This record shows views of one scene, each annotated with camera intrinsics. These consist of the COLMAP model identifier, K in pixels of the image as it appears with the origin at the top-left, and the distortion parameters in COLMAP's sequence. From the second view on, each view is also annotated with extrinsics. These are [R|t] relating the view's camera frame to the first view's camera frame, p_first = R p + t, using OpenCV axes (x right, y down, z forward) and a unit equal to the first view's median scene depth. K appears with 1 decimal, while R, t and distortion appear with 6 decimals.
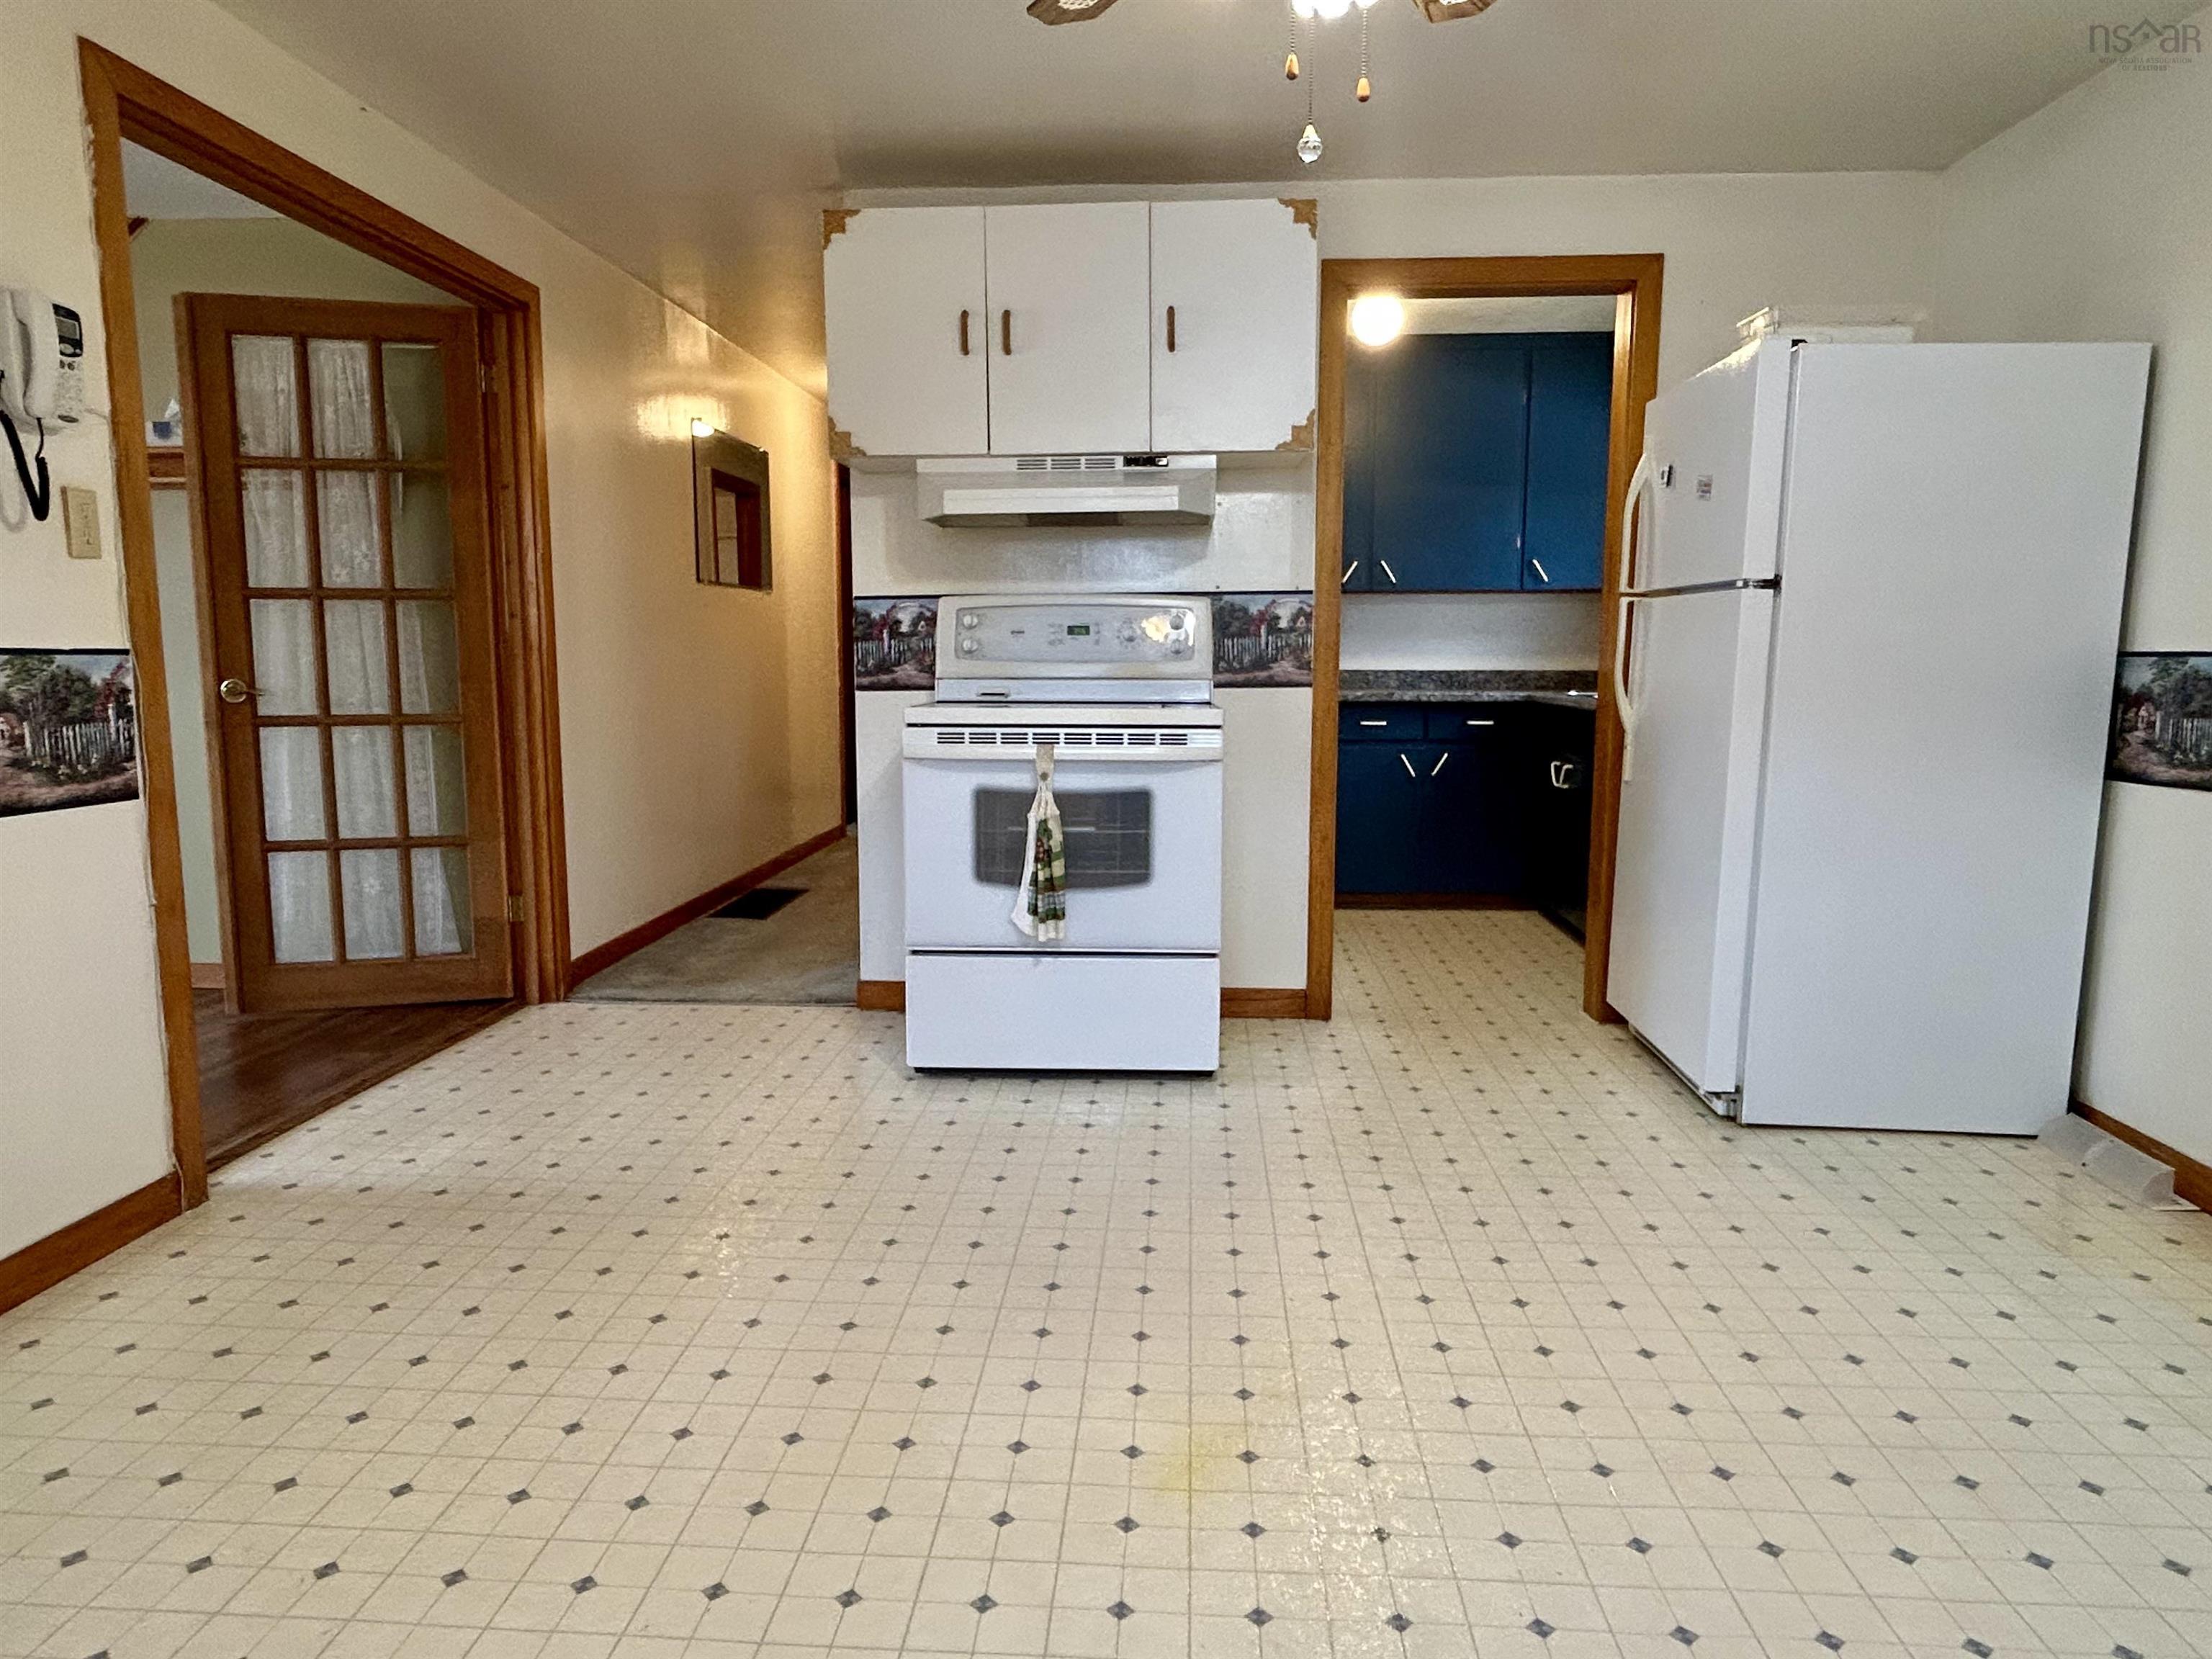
lens RADIAL K [[1370.0, 0, 1110.1], [0, 1370.0, 822.5], [0, 0, 1]] dist [0.000189, -0.001046]
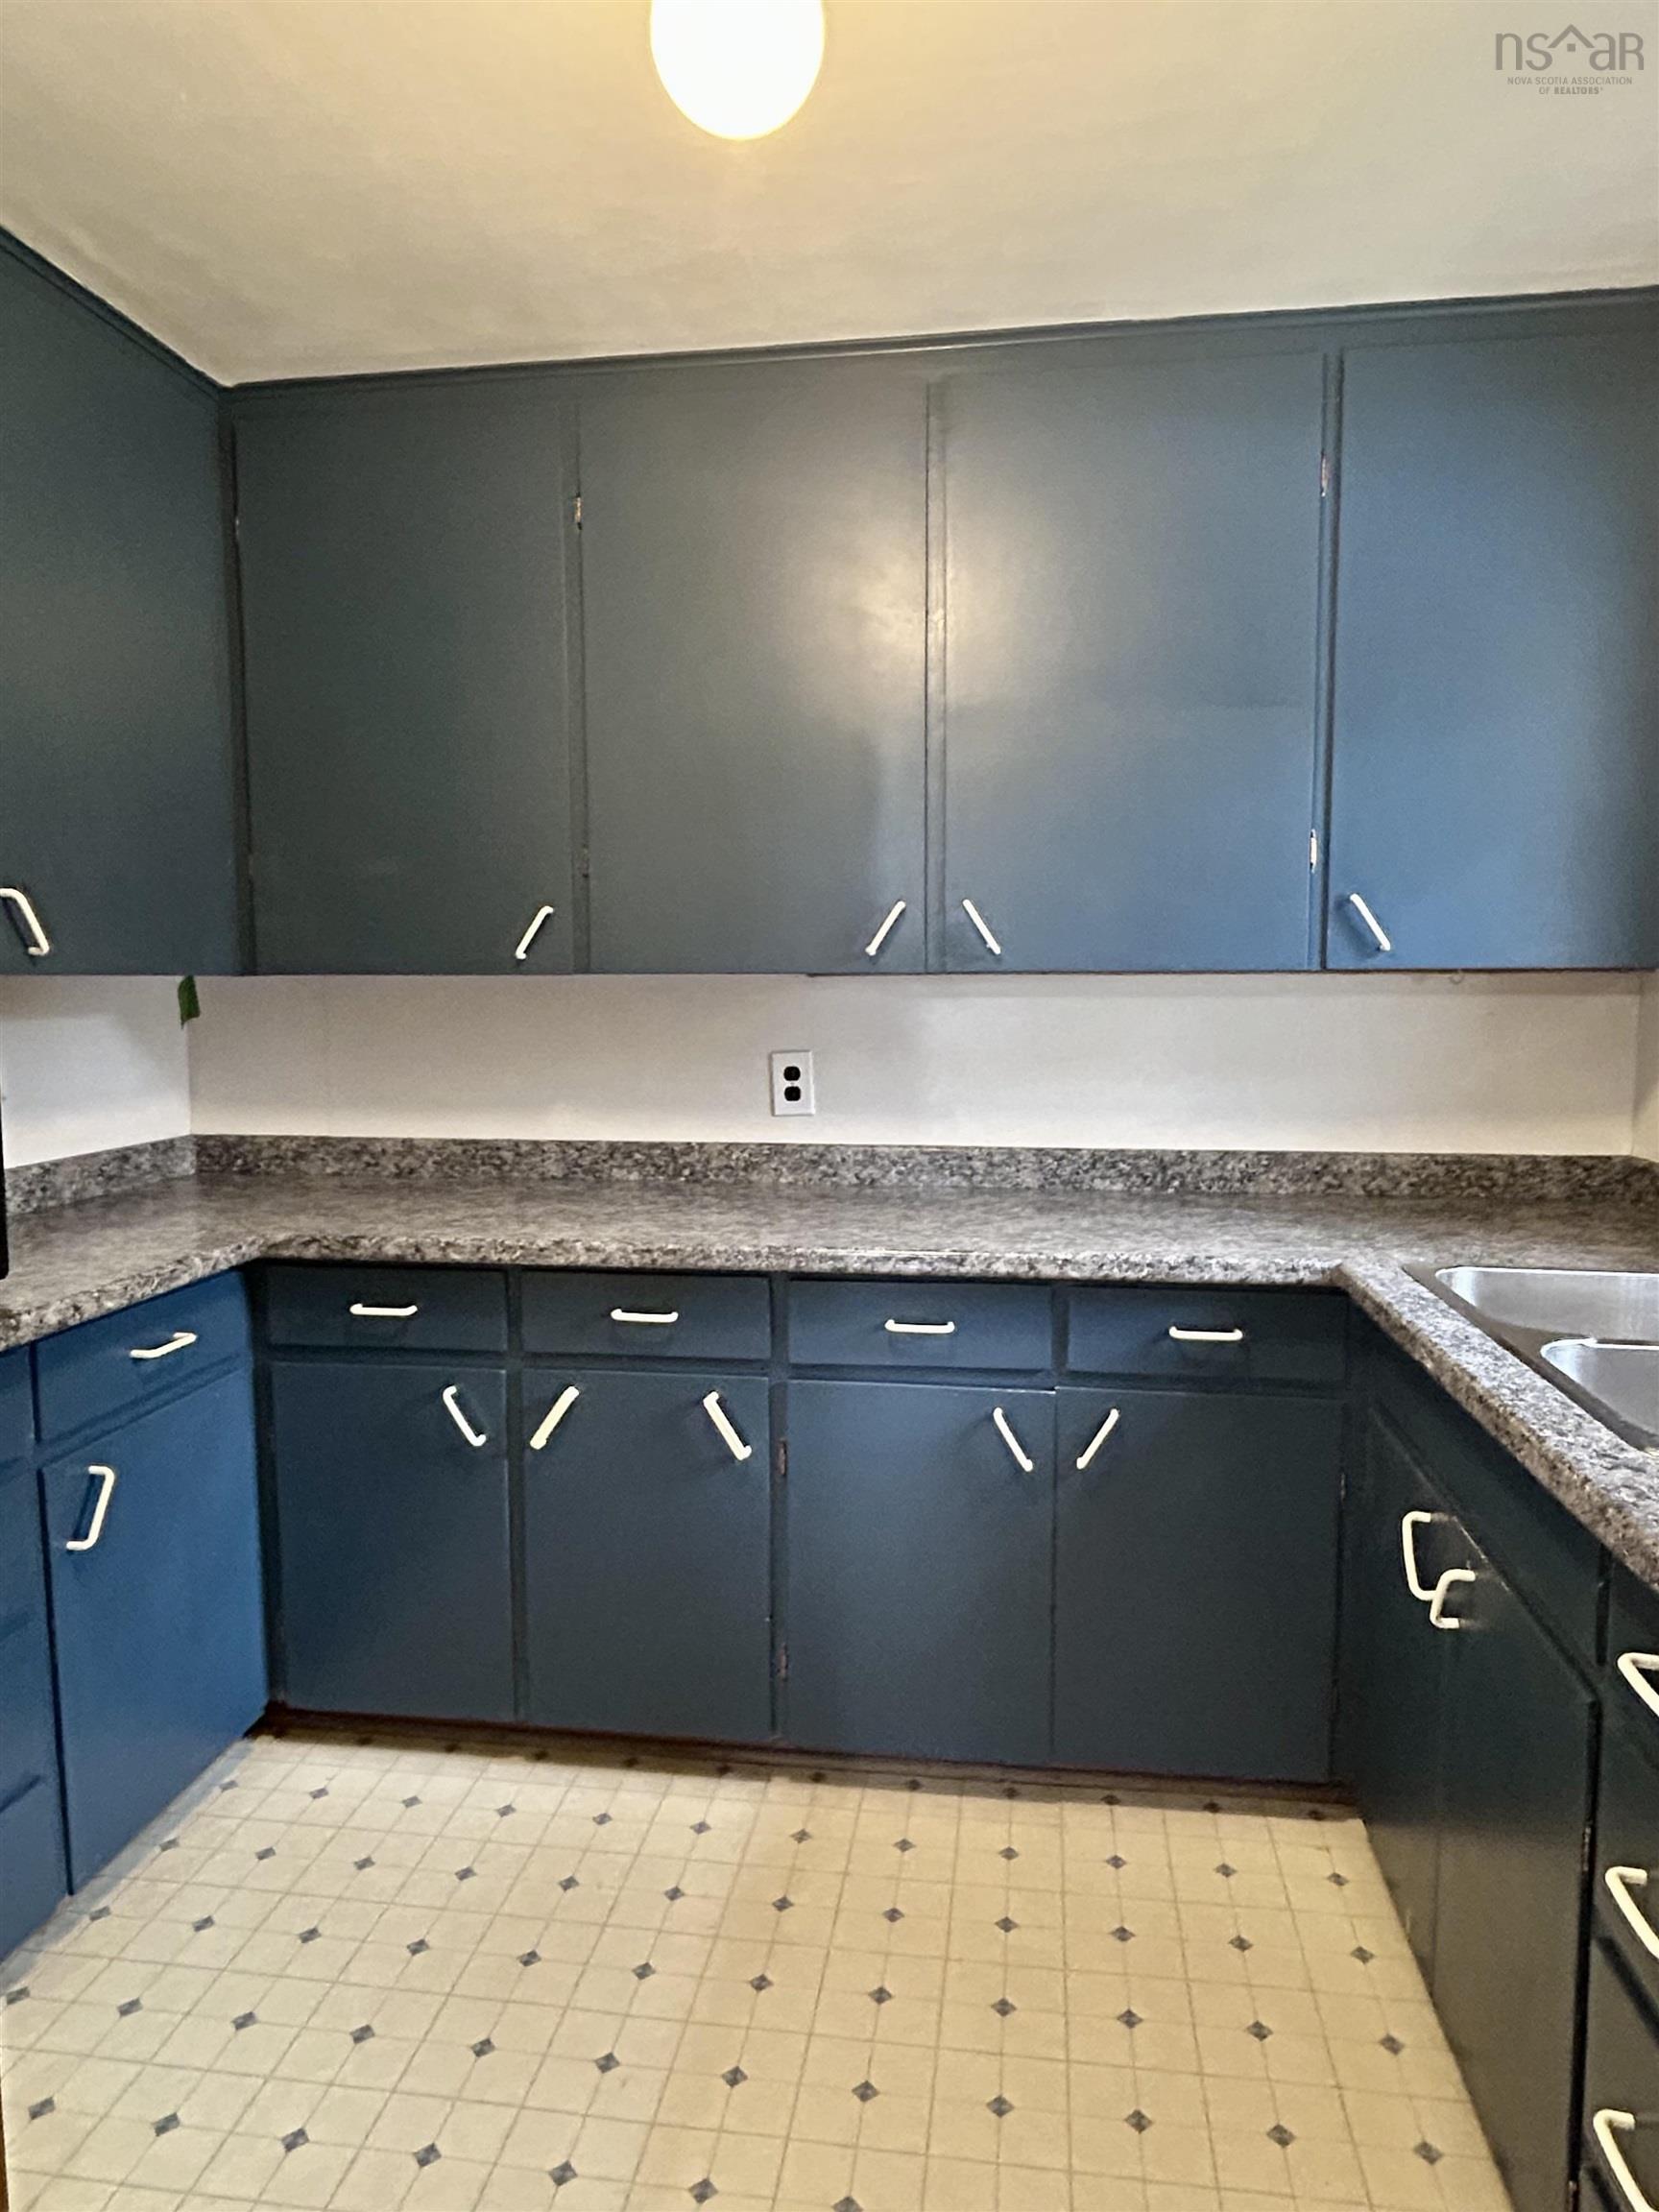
lens RADIAL K [[1370.0, 0, 845.1], [0, 1370.0, 1113.5], [0, 0, 1]] dist [0.000189, -0.001046]
pose [[0.997517, 0.019040, -0.067800, 0.186358], [-0.020916, 0.999415, -0.027065, -0.113814], [0.067245, 0.028416, 0.997332, 0.591084]]
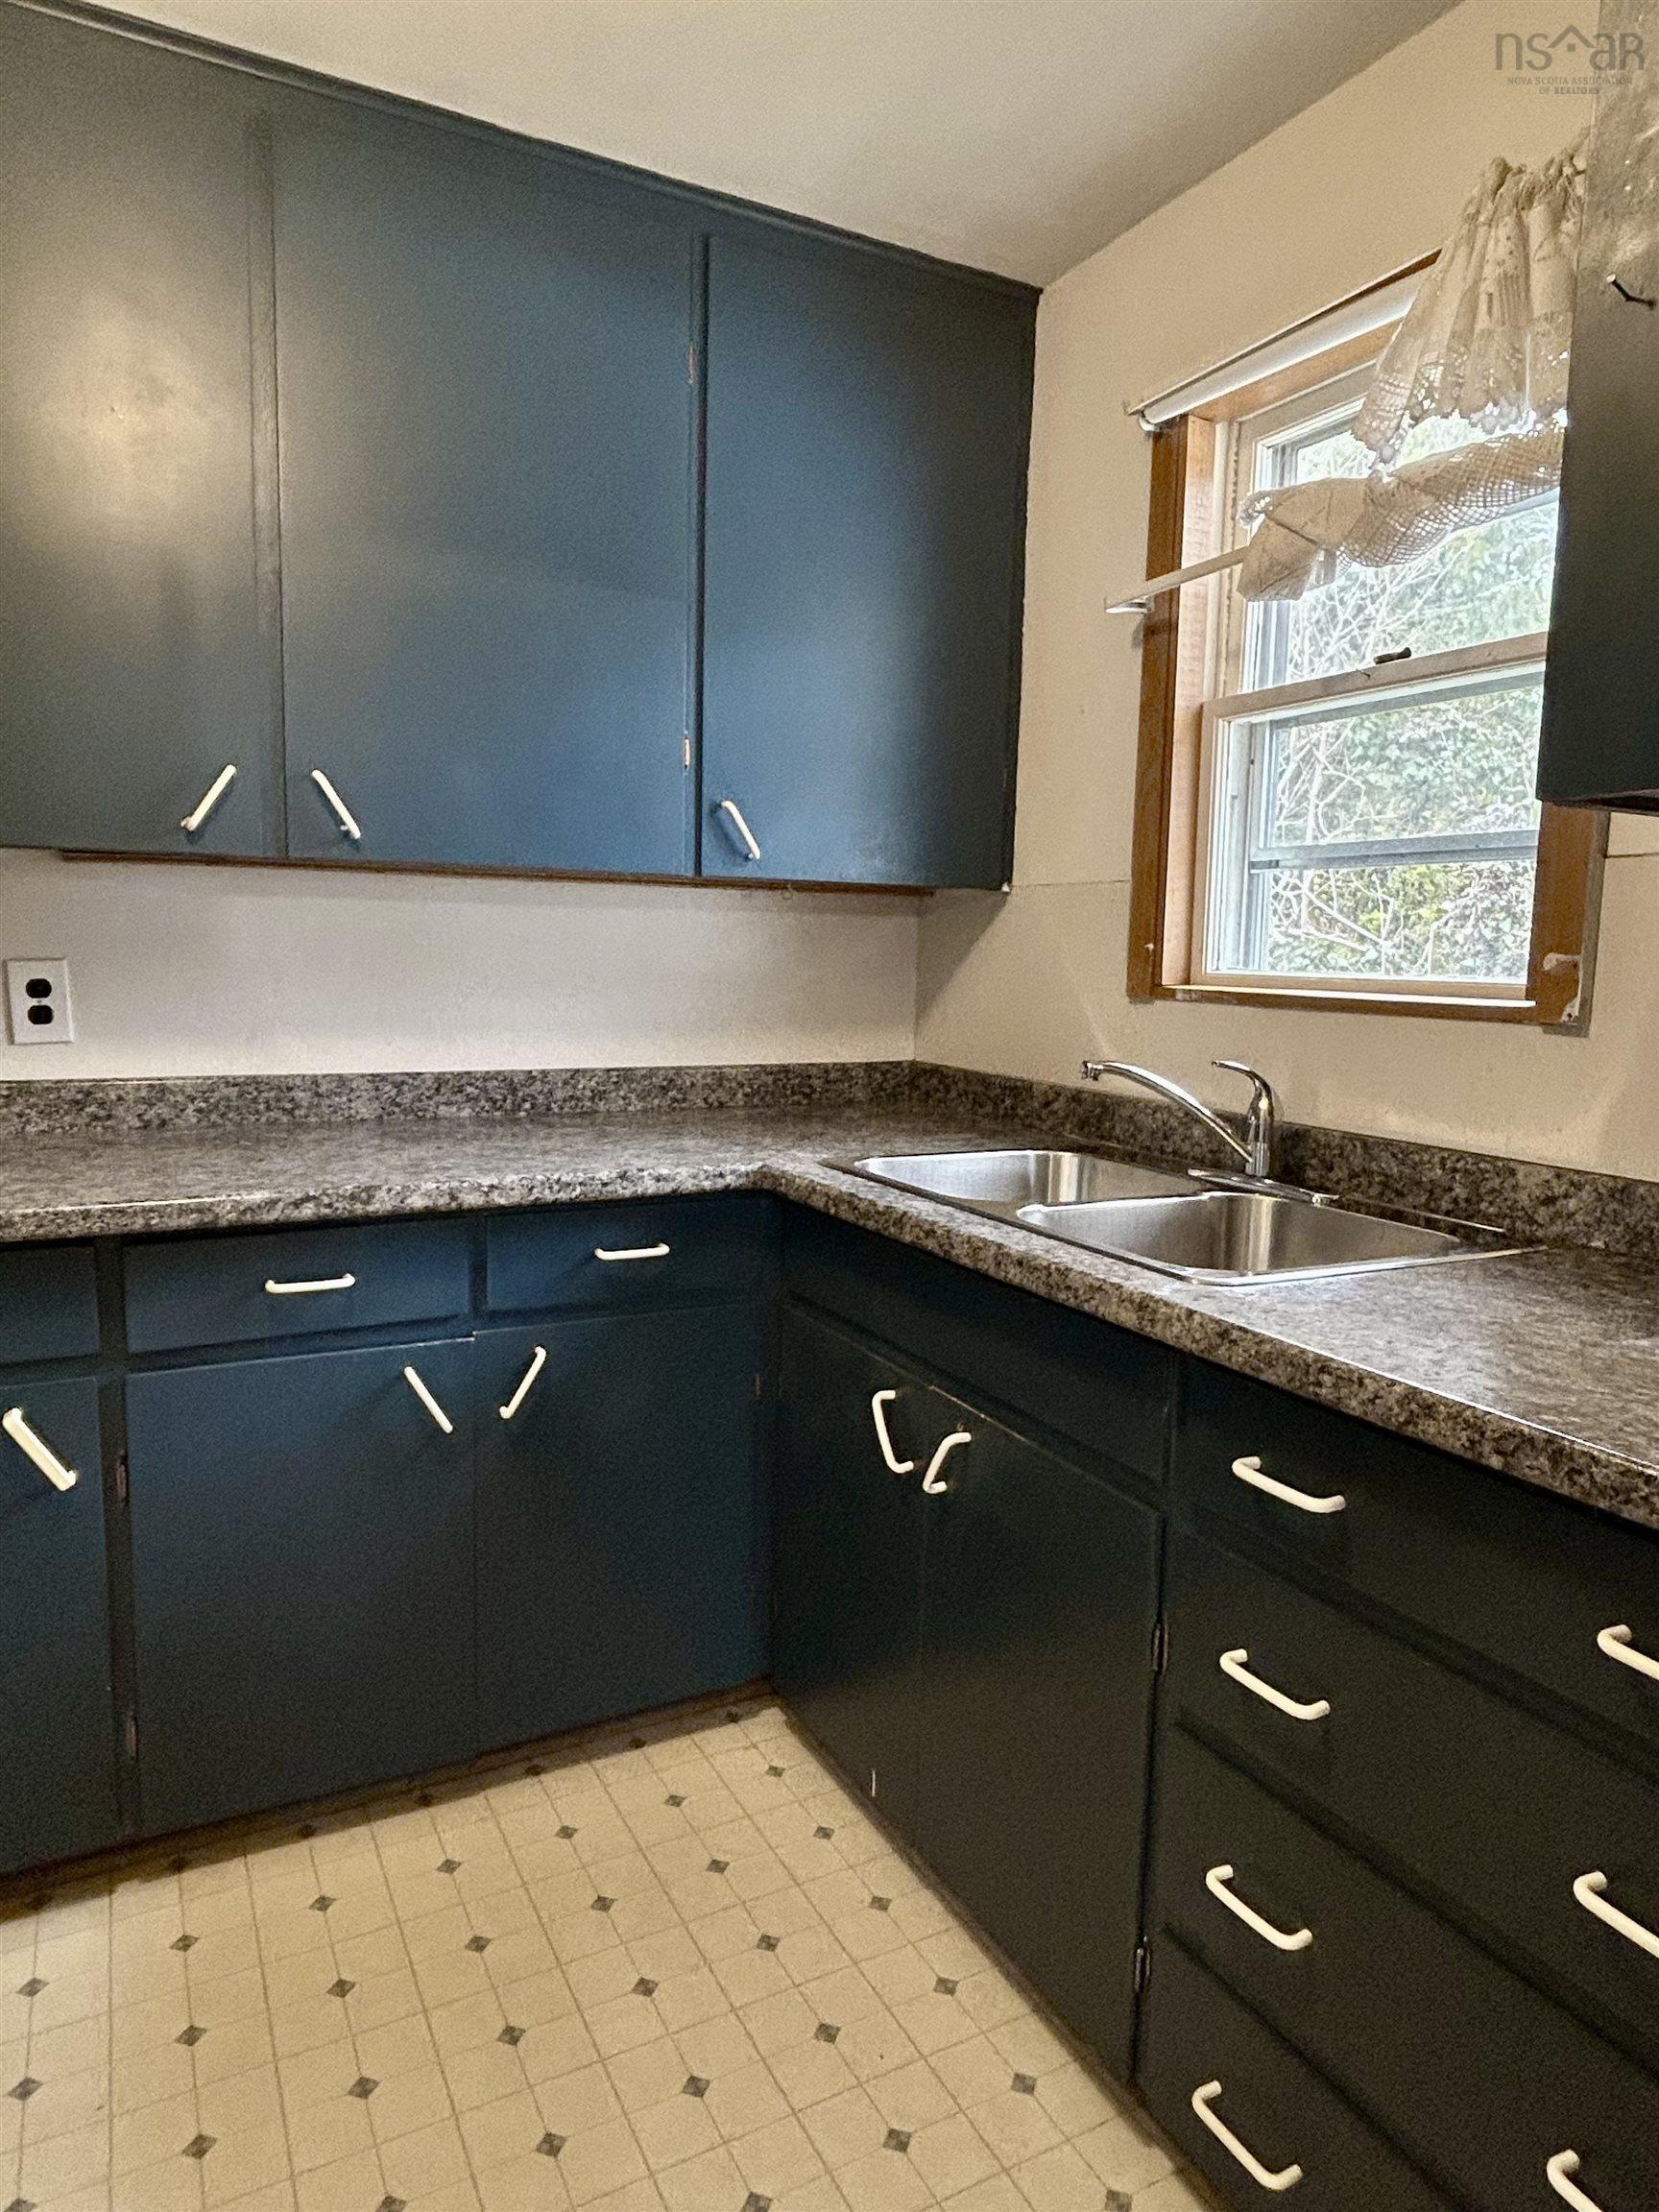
lens RADIAL K [[1370.0, 0, 843.4], [0, 1370.0, 1109.8], [0, 0, 1]] dist [0.000189, -0.001046]
pose [[0.849723, -0.030757, 0.526332, 0.126361], [0.031412, 0.999477, 0.007693, -0.104306], [-0.526293, 0.009996, 0.850245, 0.639321]]
